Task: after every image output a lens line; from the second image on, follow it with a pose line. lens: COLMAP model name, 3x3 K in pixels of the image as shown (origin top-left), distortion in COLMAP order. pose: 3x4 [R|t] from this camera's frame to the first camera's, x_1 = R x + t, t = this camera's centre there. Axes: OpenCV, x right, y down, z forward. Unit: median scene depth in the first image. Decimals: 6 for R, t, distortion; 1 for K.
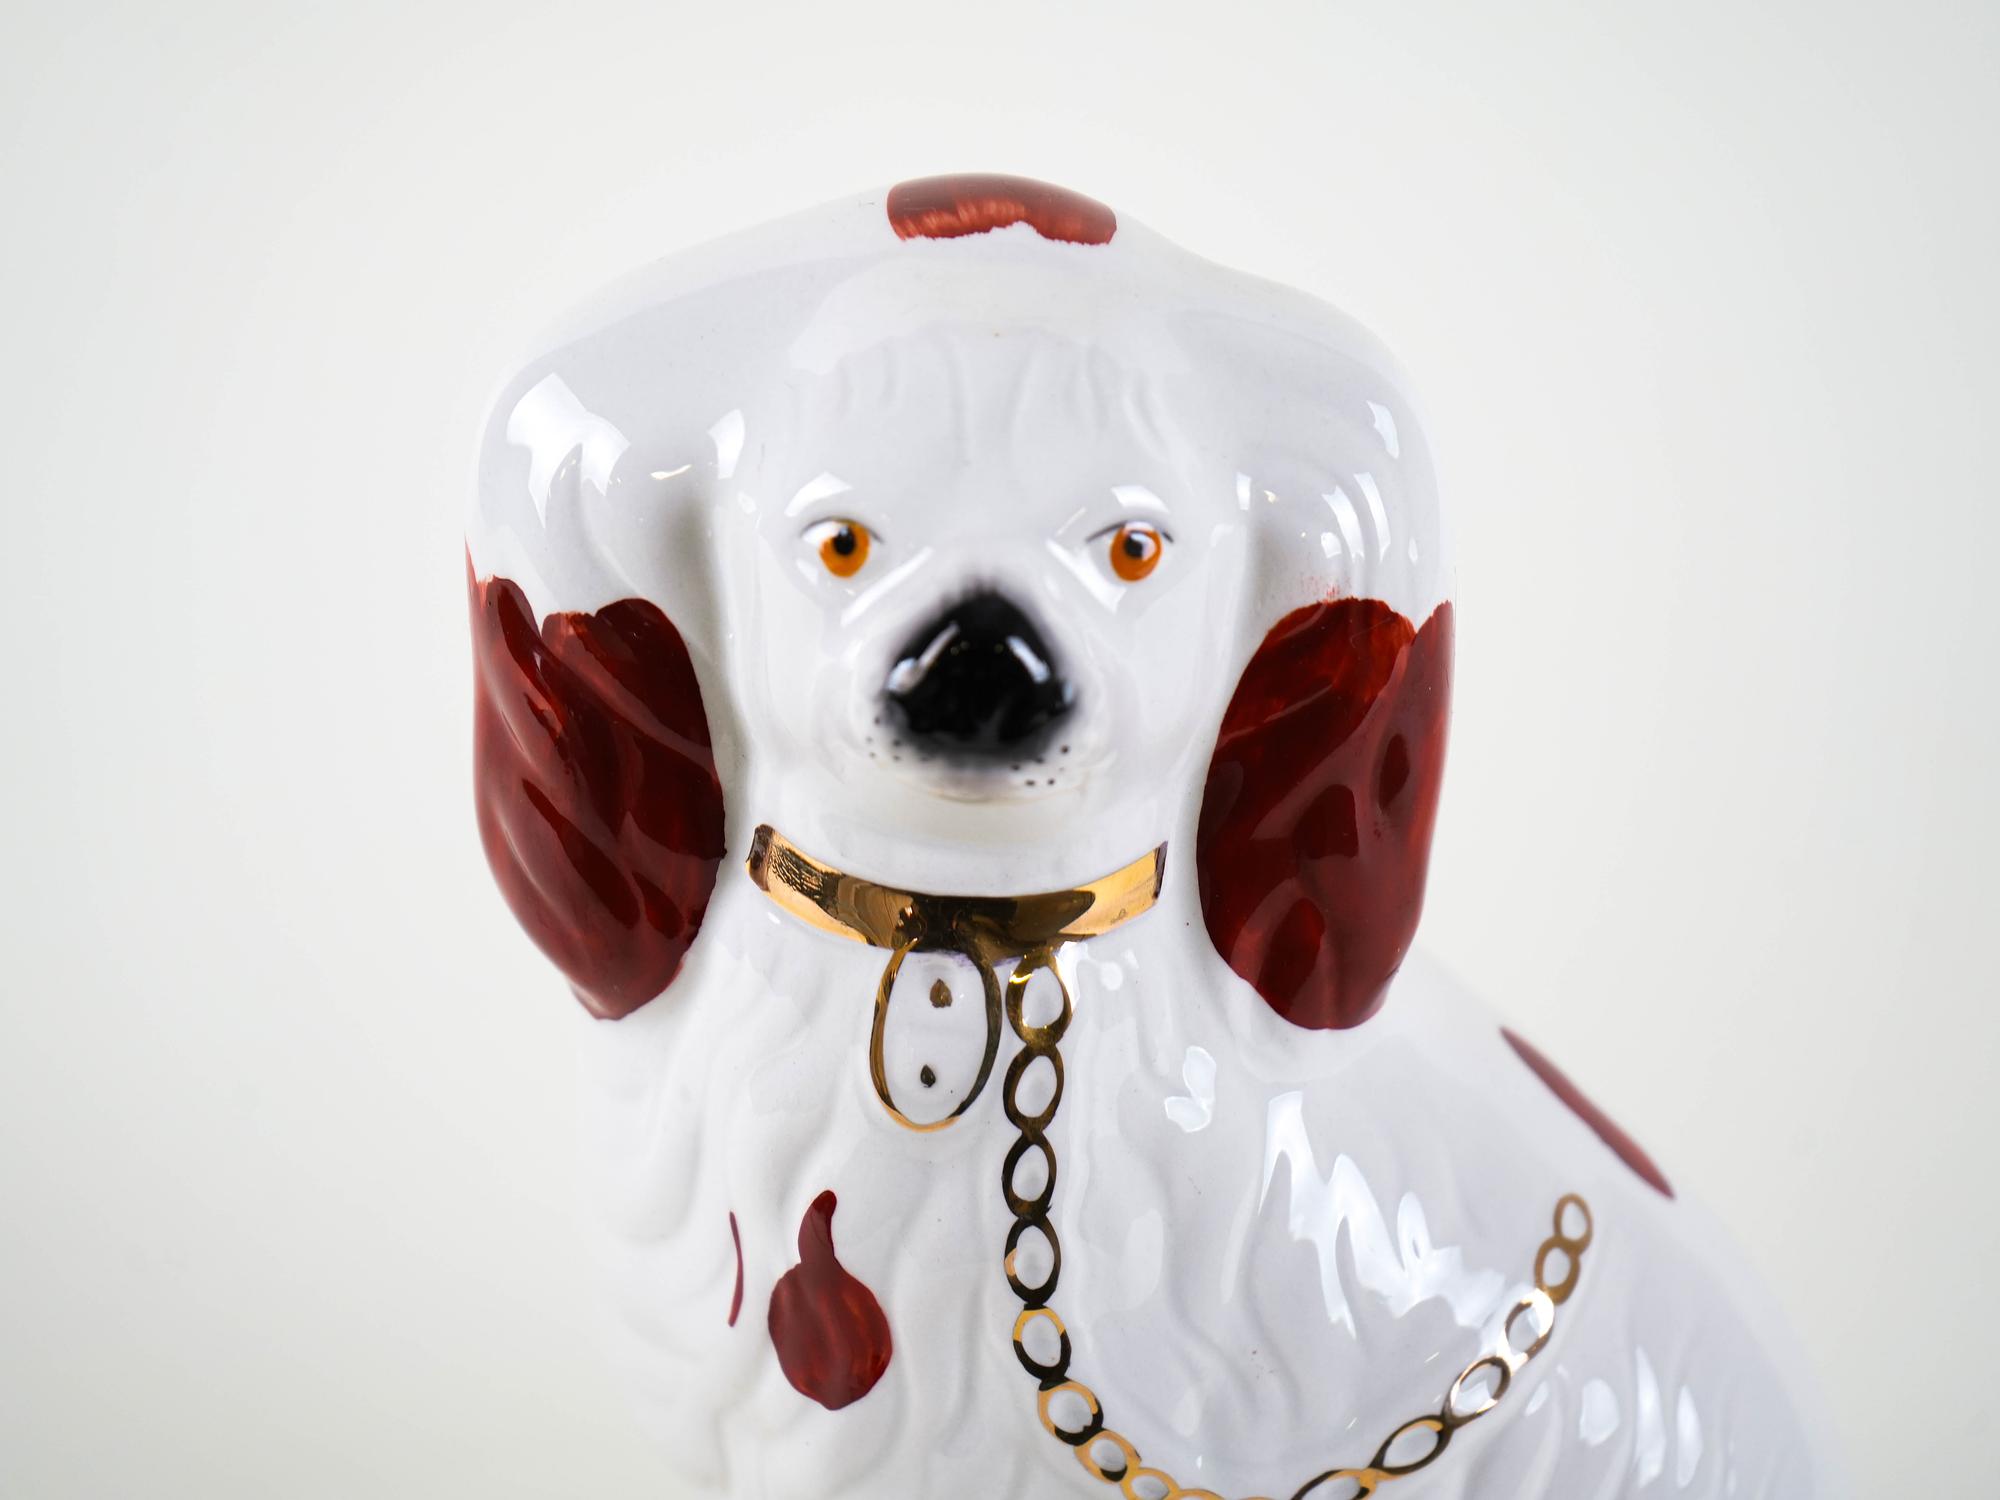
lens RADIAL K [[4449.1, 0, 1007.2], [0, 4449.1, 753.6], [0, 0, 1]] dist [0.152634, 0.000000]
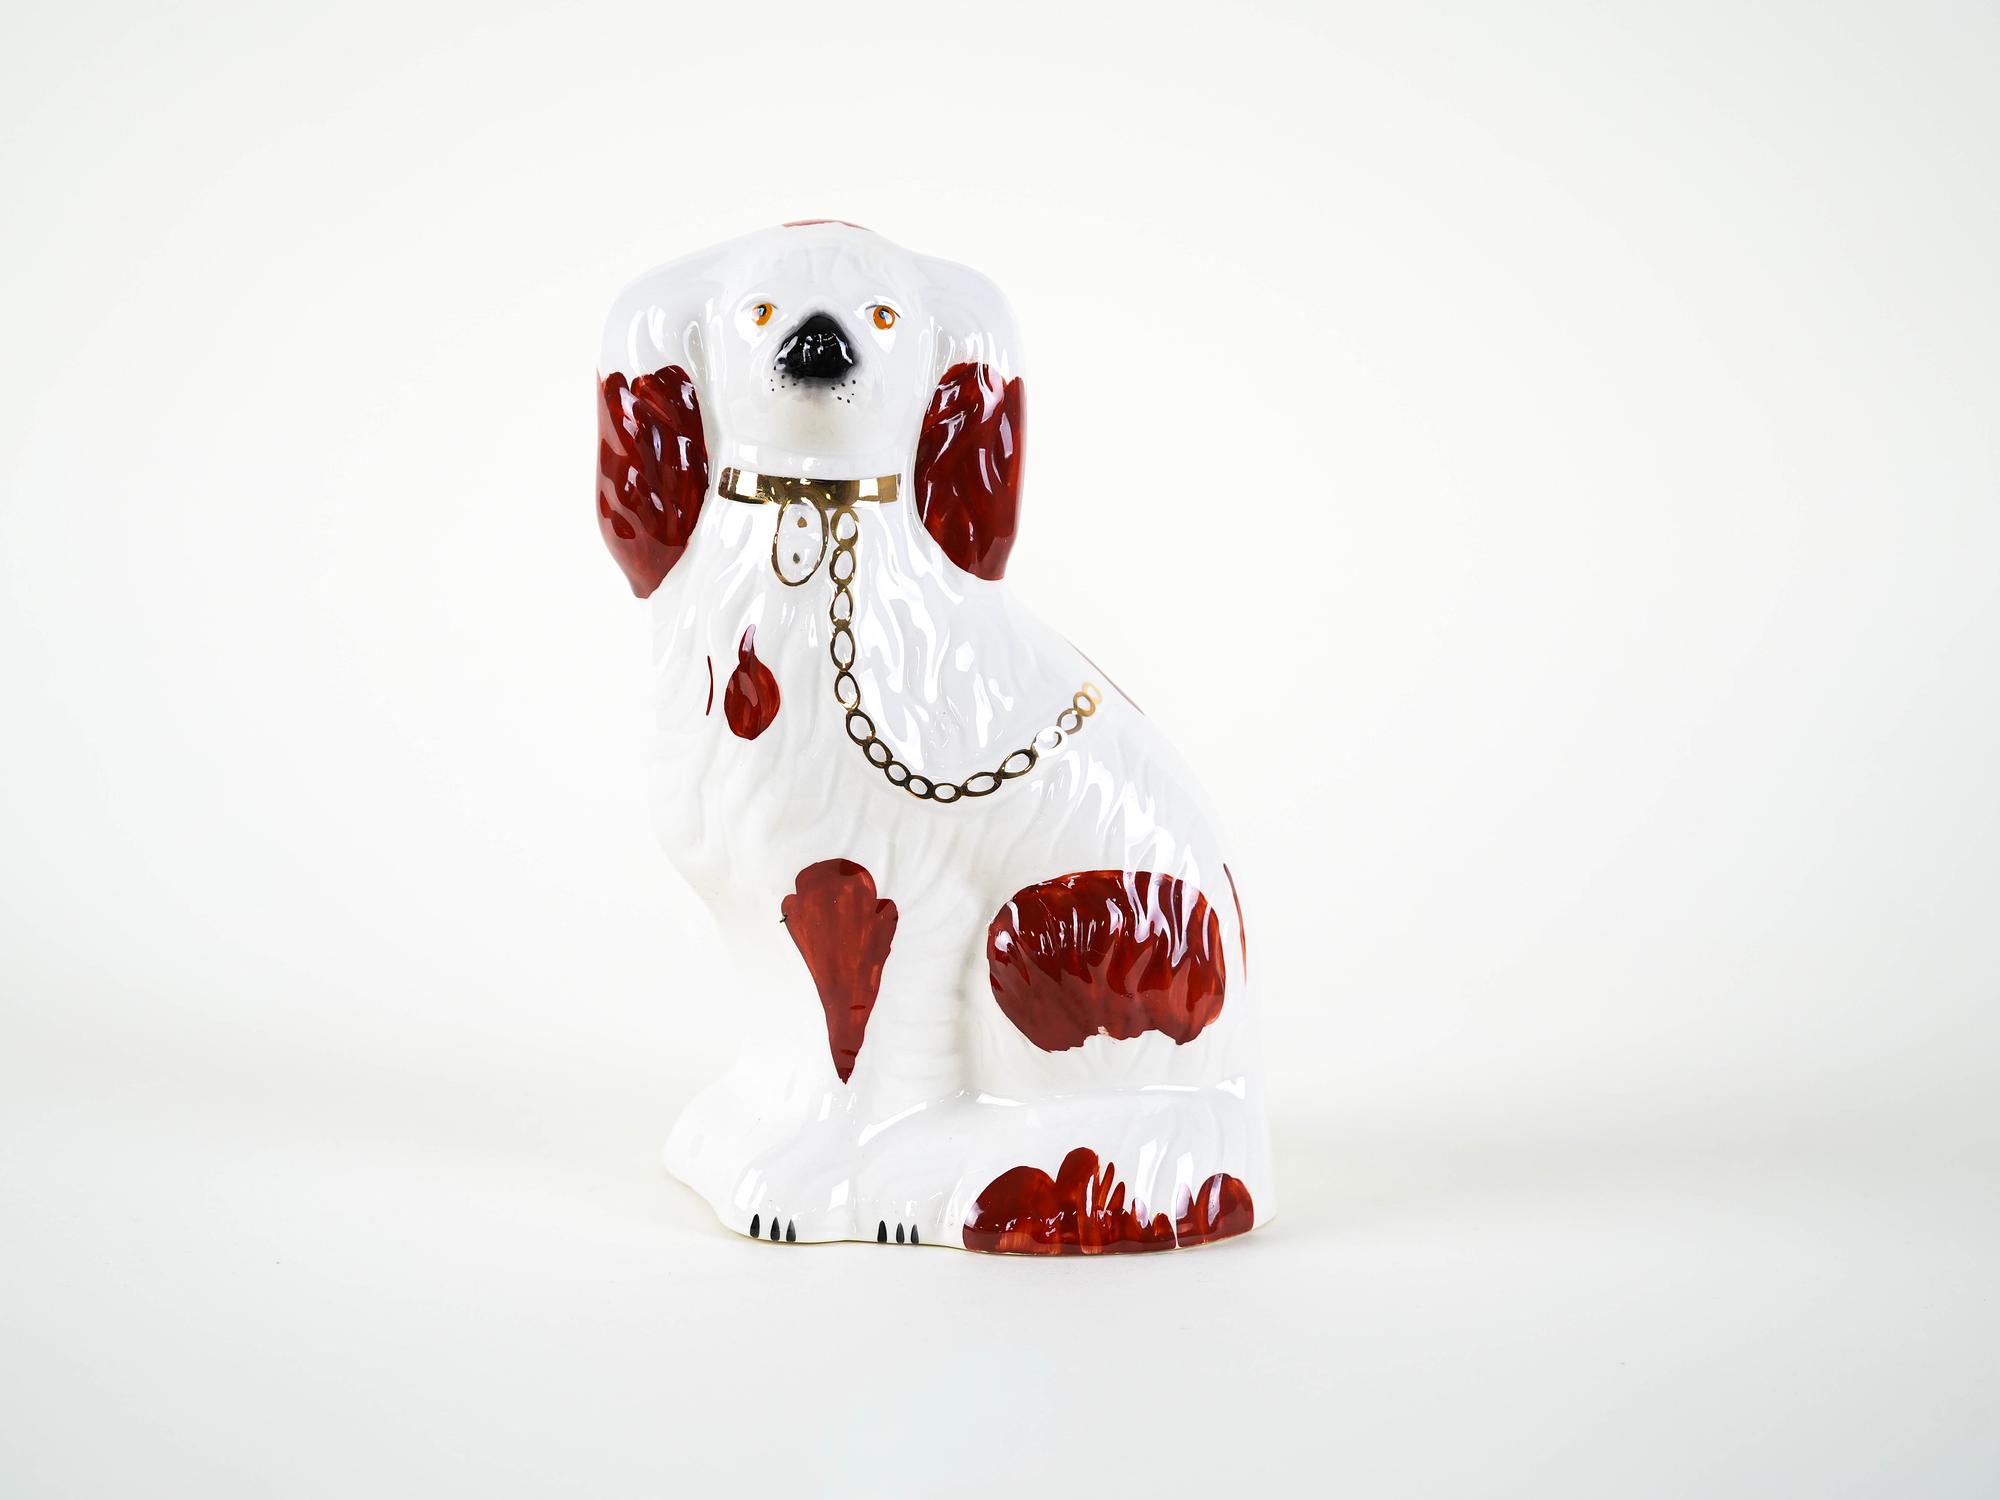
lens RADIAL K [[3468.0, 0, 1009.5], [0, 3468.0, 752.2], [0, 0, 1]] dist [-0.060408, 0.000000]
pose [[0.999421, -0.004753, 0.033677, 0.030513], [0.016632, 0.932005, -0.362064, 0.797379], [-0.029666, 0.362415, 0.931545, -0.610539]]
